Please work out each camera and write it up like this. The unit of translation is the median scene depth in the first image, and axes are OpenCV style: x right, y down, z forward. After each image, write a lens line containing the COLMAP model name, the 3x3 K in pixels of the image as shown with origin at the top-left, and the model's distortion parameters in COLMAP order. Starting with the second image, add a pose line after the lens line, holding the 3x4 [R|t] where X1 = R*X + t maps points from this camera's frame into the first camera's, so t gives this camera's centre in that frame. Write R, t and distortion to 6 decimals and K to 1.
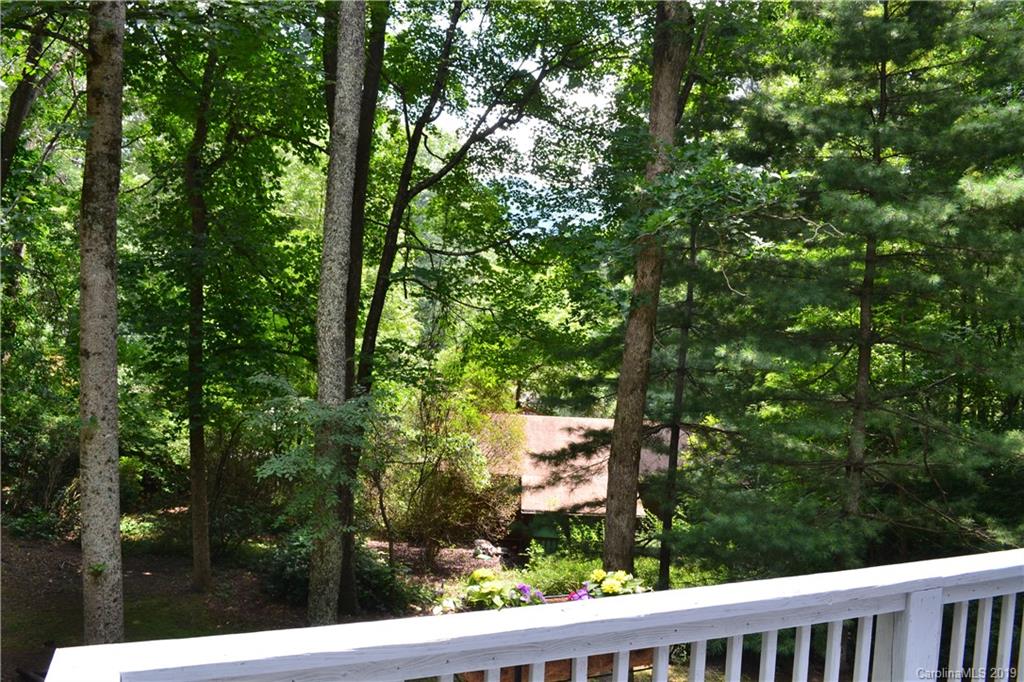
lens RADIAL K [[812.5, 0, 496.9], [0, 812.5, 342.4], [0, 0, 1]] dist [-0.091038, 0.019370]
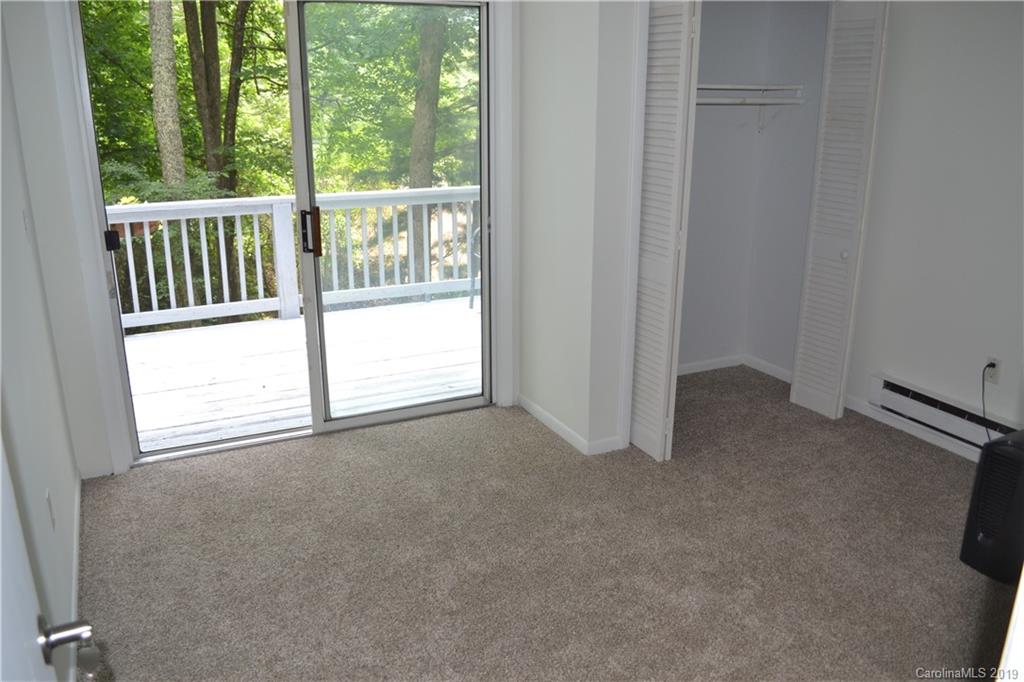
lens RADIAL K [[812.5, 0, 496.9], [0, 812.5, 342.4], [0, 0, 1]] dist [-0.091038, 0.019370]
pose [[0.995912, -0.065892, 0.061781, 0.173237], [0.048605, 0.967459, 0.248317, 0.026288], [-0.076133, -0.244299, 0.966707, -0.250317]]
